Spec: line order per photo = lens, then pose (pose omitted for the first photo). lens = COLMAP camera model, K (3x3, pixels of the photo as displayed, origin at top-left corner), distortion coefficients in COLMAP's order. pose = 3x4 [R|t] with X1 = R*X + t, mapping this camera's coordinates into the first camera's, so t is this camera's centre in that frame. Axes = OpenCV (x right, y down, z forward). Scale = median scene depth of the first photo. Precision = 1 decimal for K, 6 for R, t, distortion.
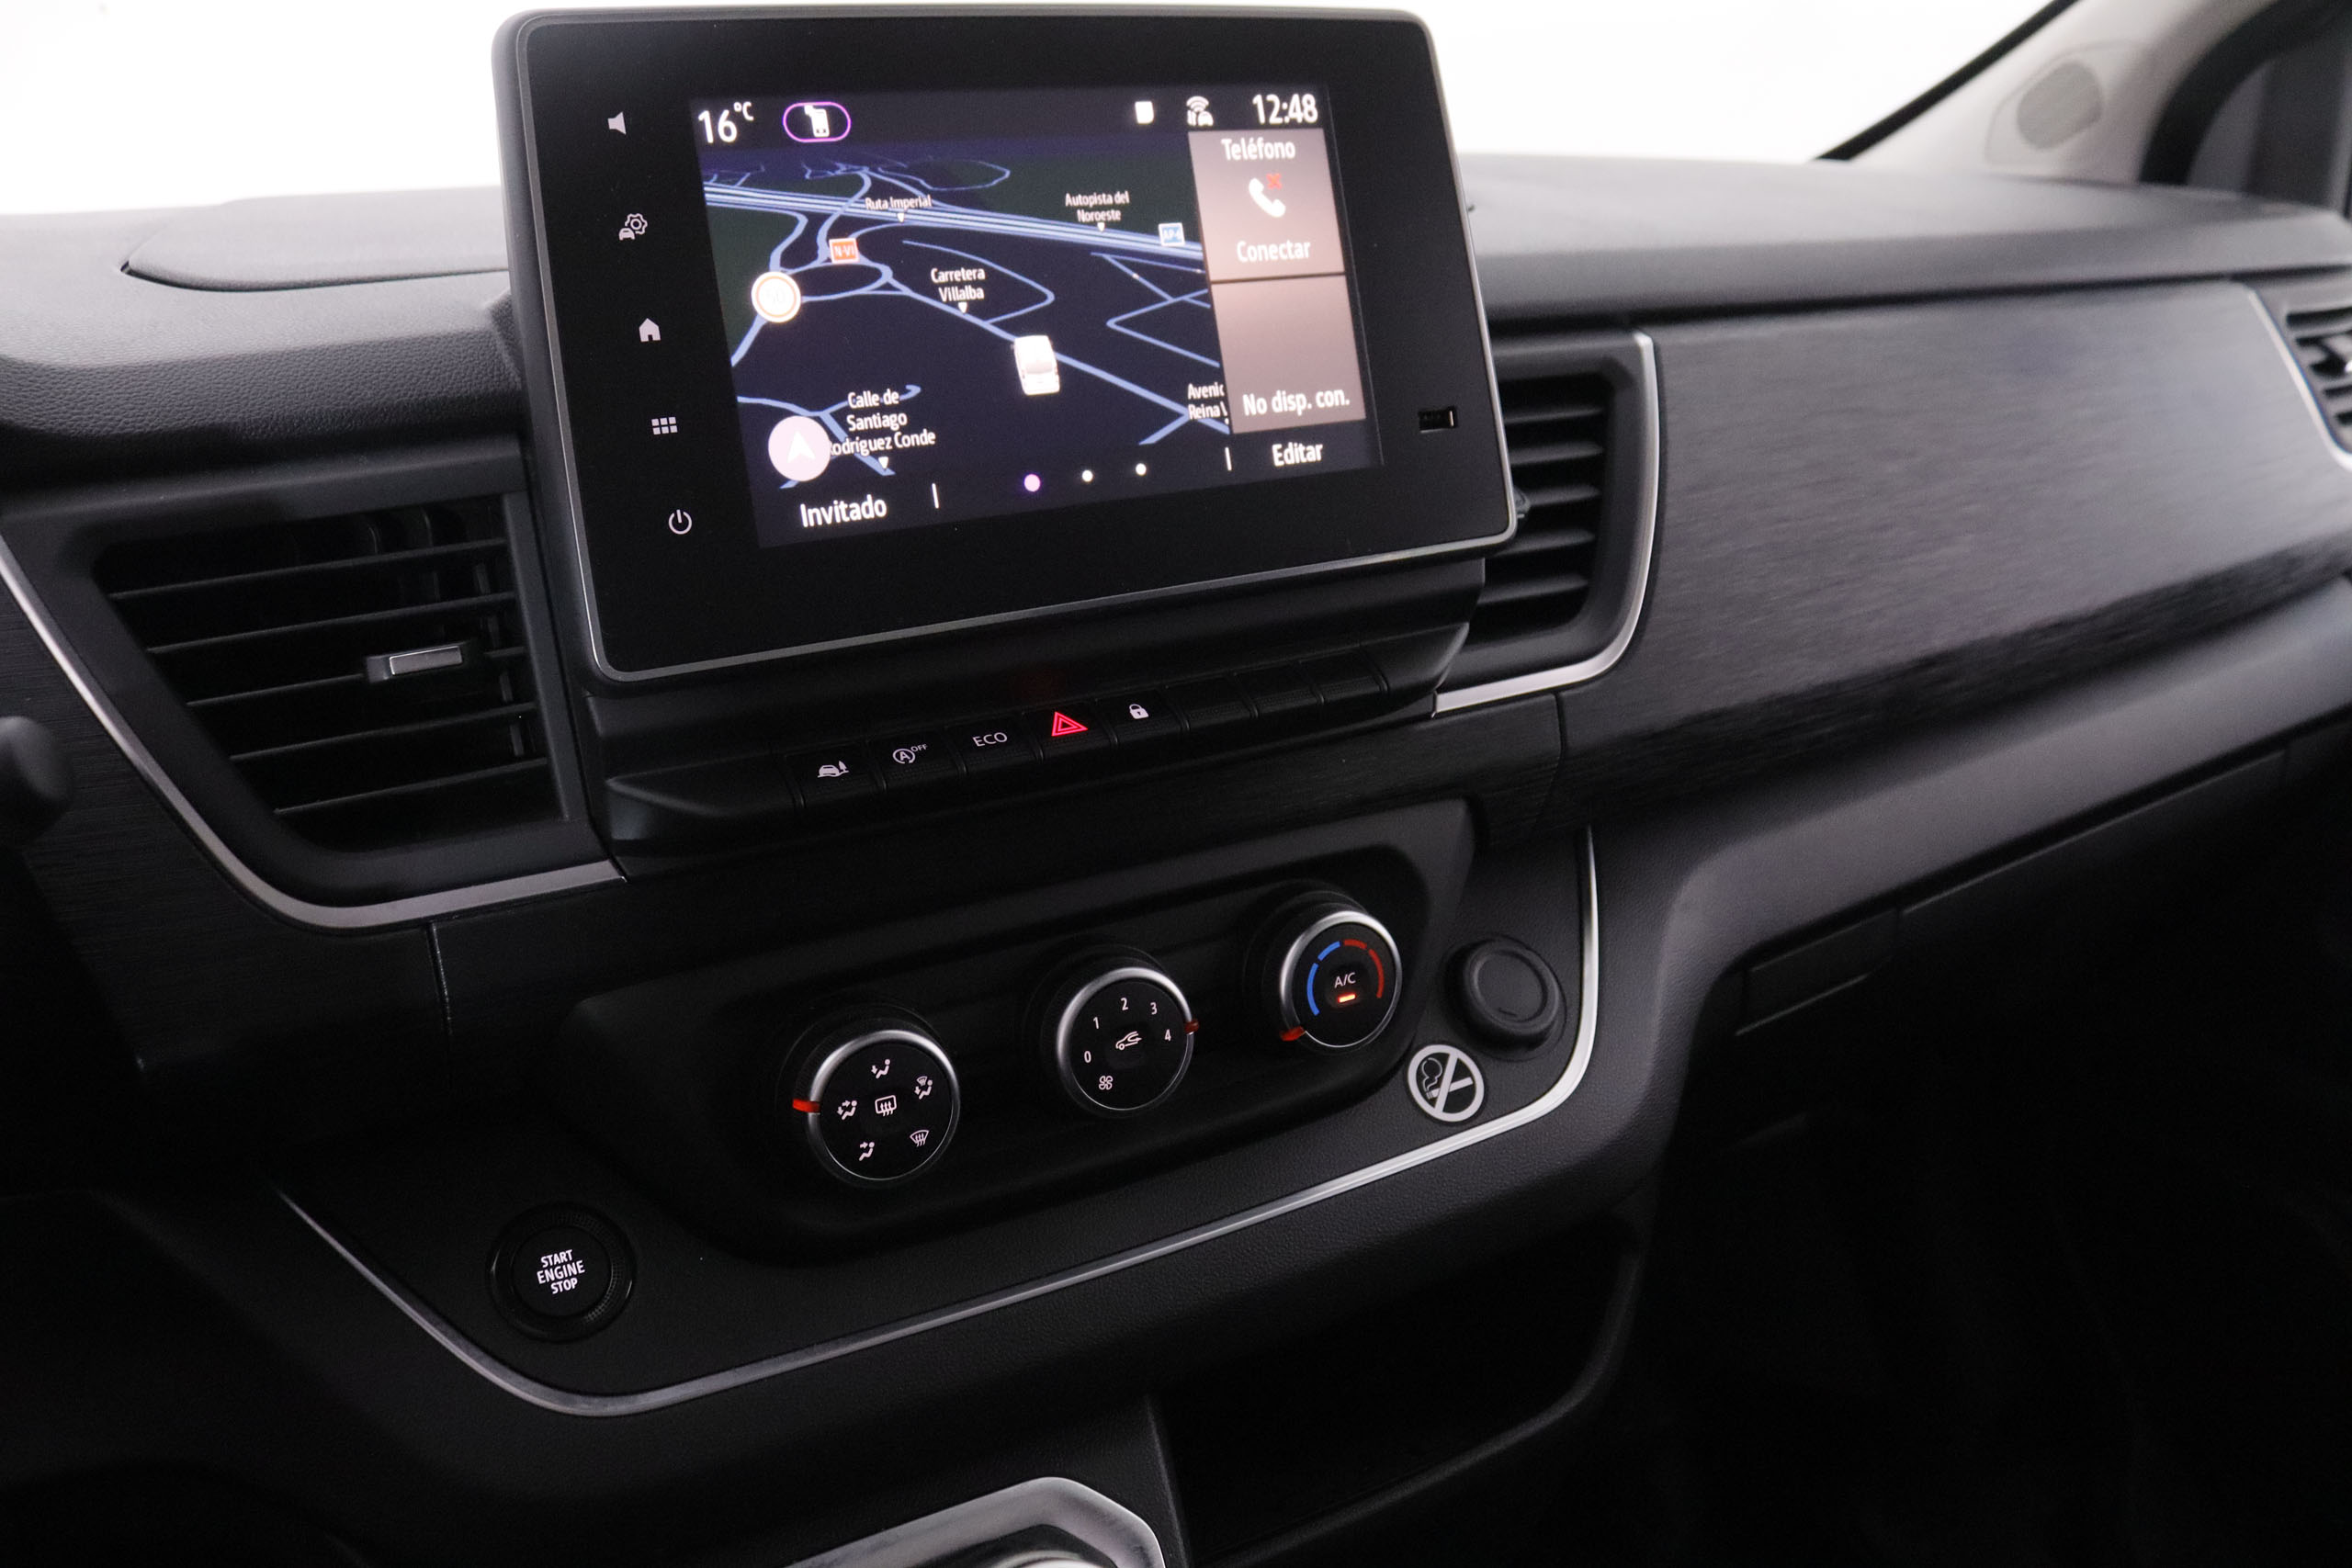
lens RADIAL K [[1899.0, 0, 1176.0], [0, 1899.0, 784.0], [0, 0, 1]] dist [-0.163741, 0.109409]
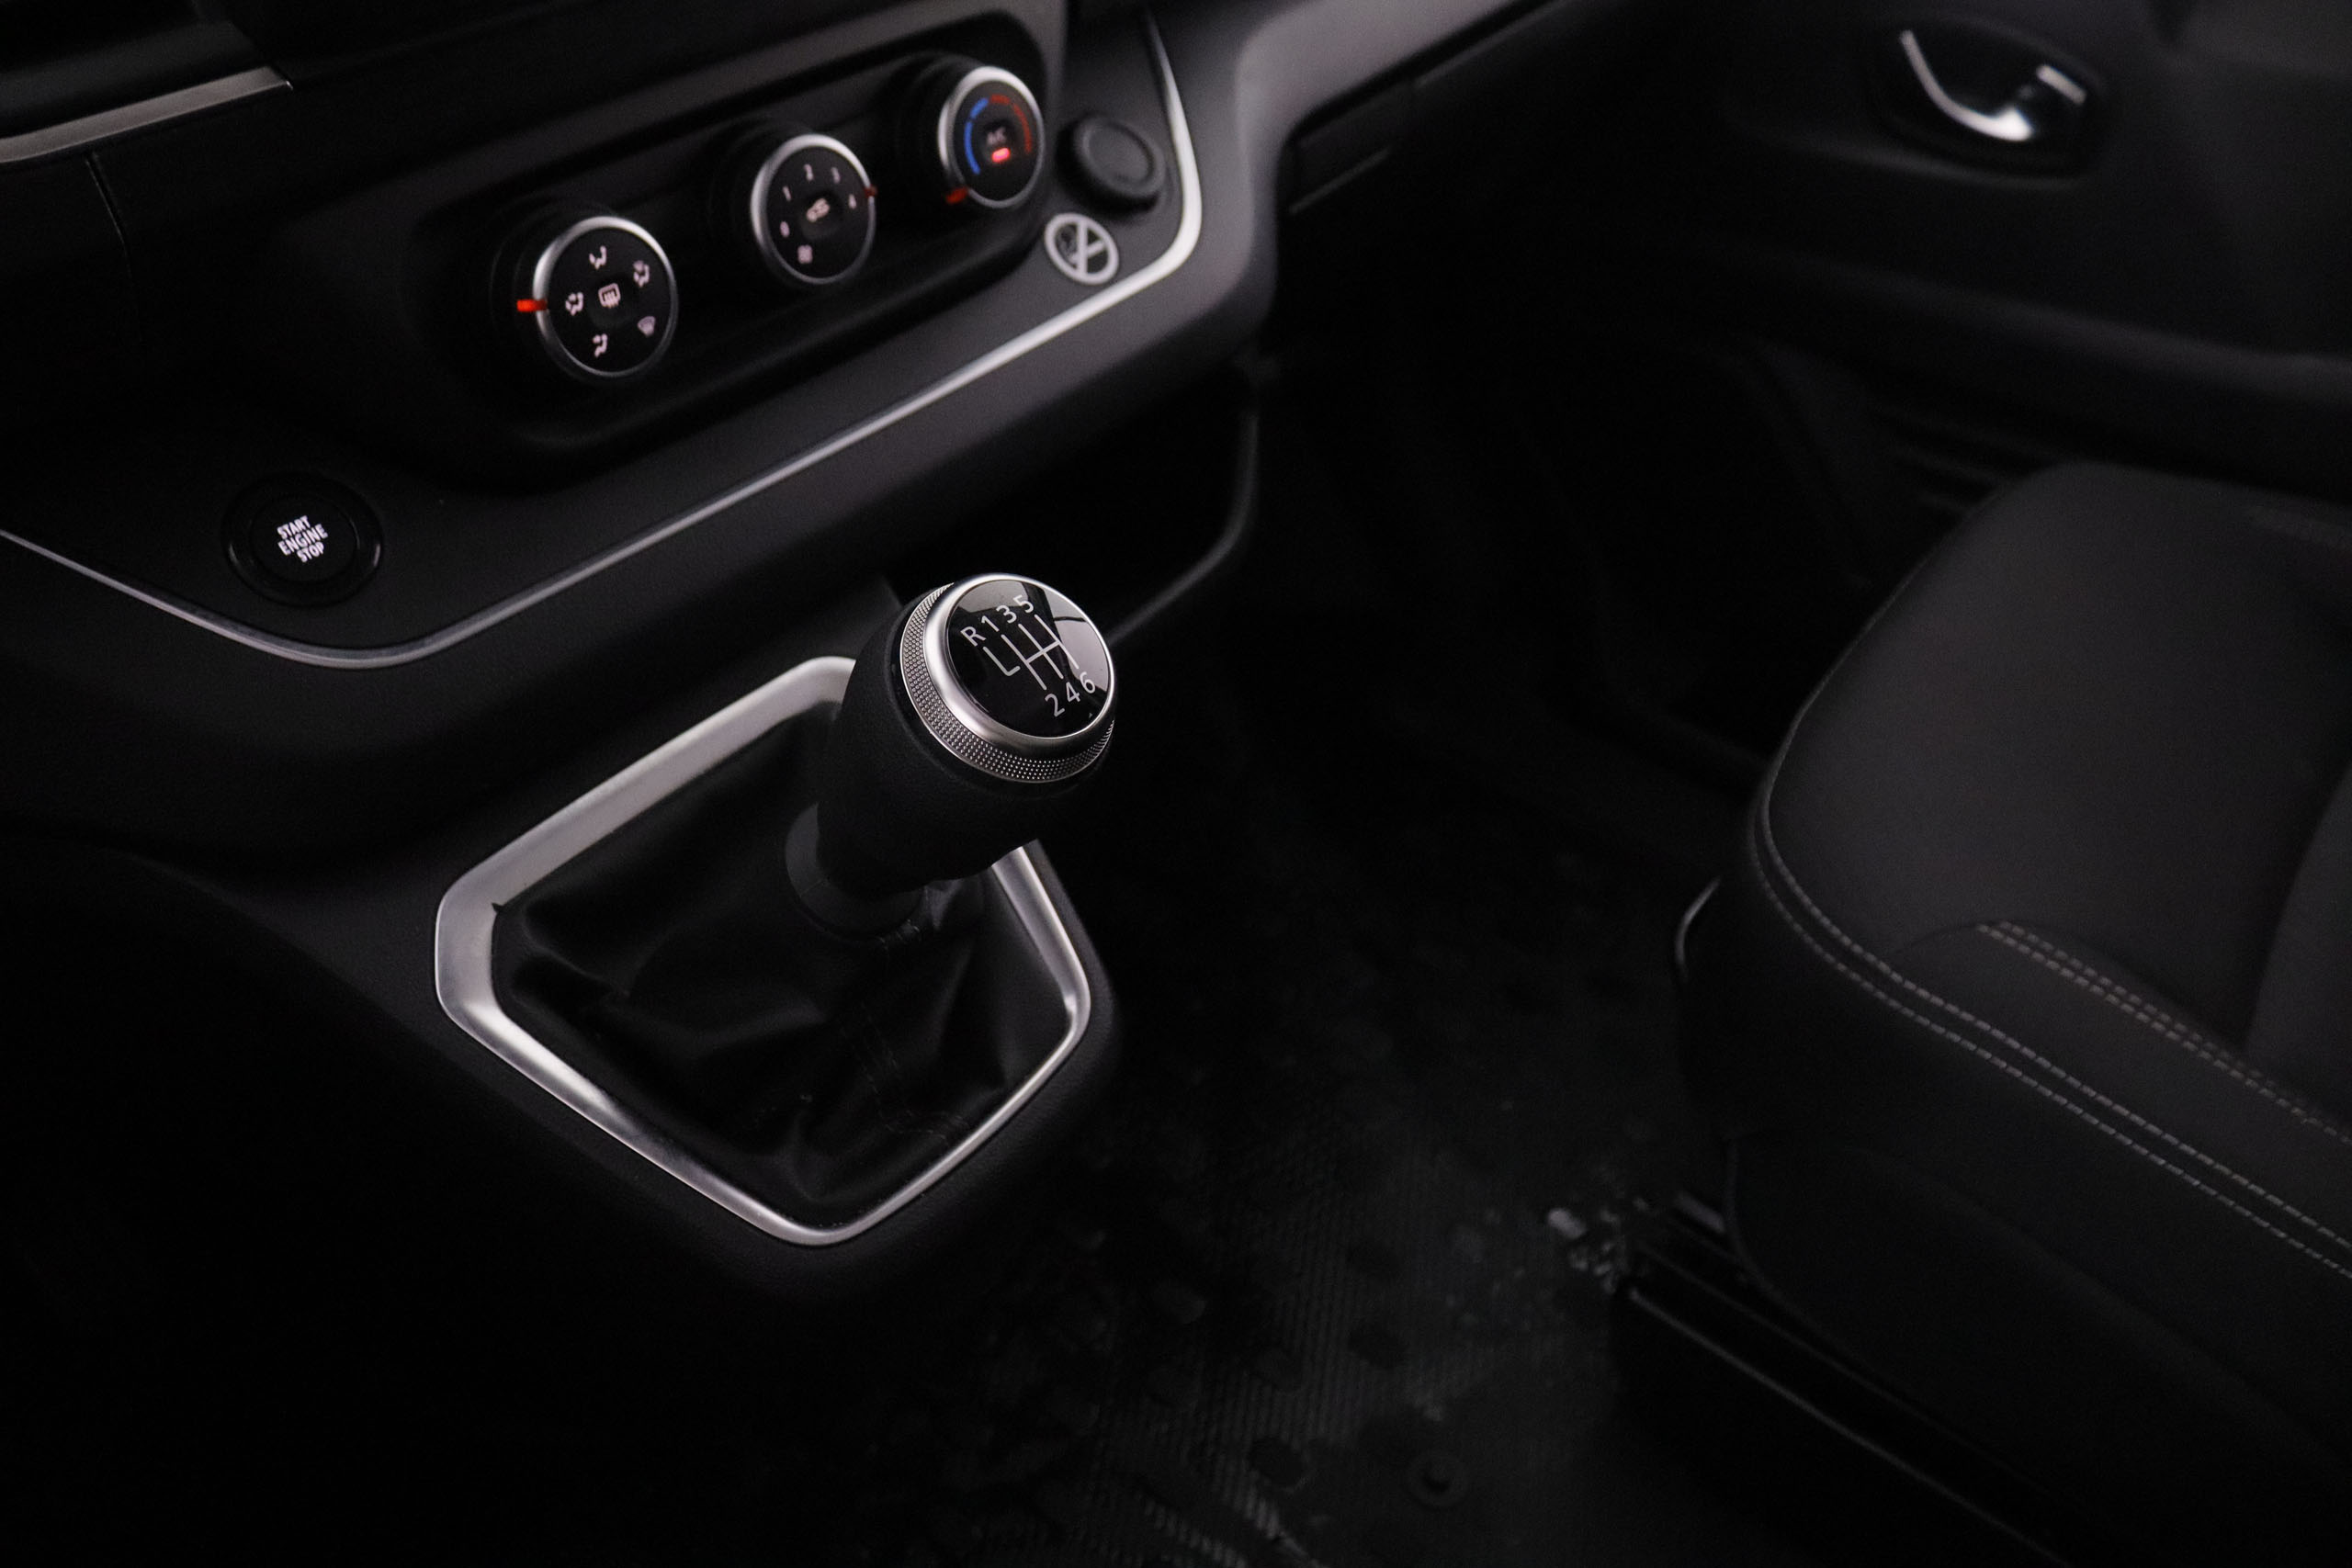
lens RADIAL K [[1899.0, 0, 1176.0], [0, 1899.0, 784.0], [0, 0, 1]] dist [-0.163741, 0.109409]
pose [[0.929476, -0.229264, 0.288986, -0.199379], [0.132905, 0.938926, 0.317417, 0.130705], [-0.344109, -0.256624, 0.903180, -0.030930]]
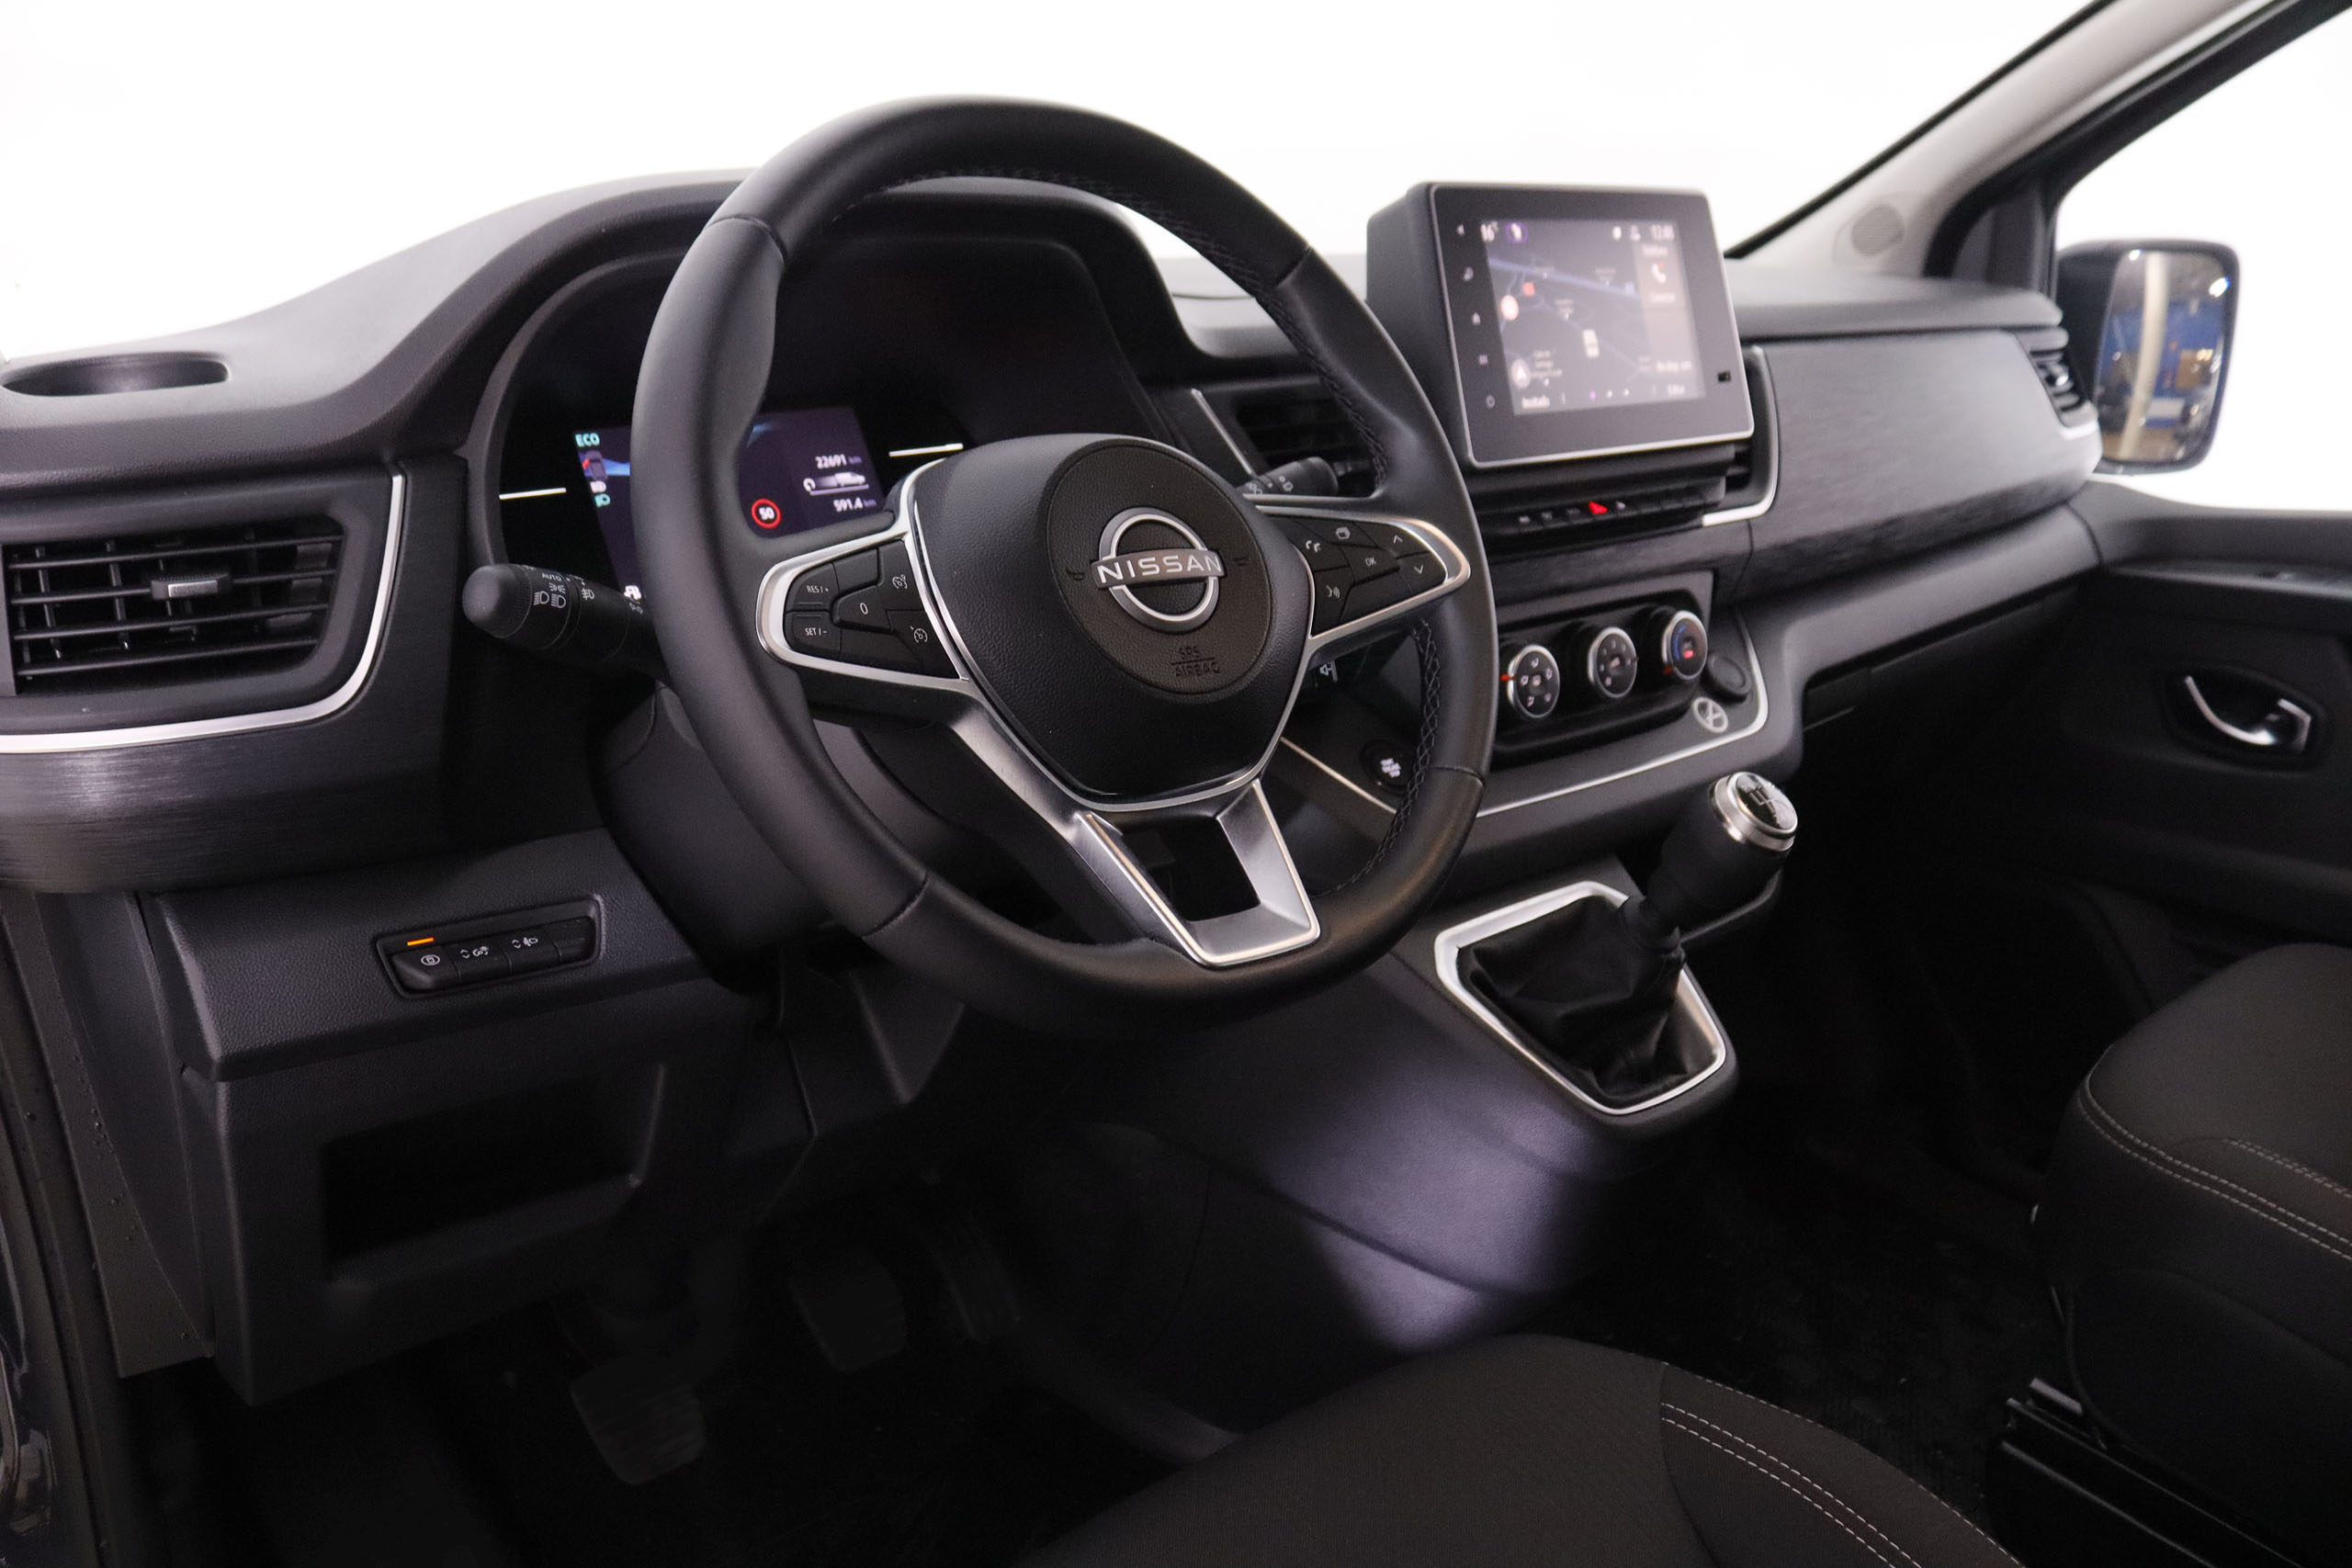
lens RADIAL K [[1899.0, 0, 1176.0], [0, 1899.0, 784.0], [0, 0, 1]] dist [-0.163741, 0.109409]
pose [[0.983961, -0.038962, 0.174078, -0.861359], [0.048815, 0.997418, -0.052681, 0.350388], [-0.171576, 0.060334, 0.983322, -0.953990]]
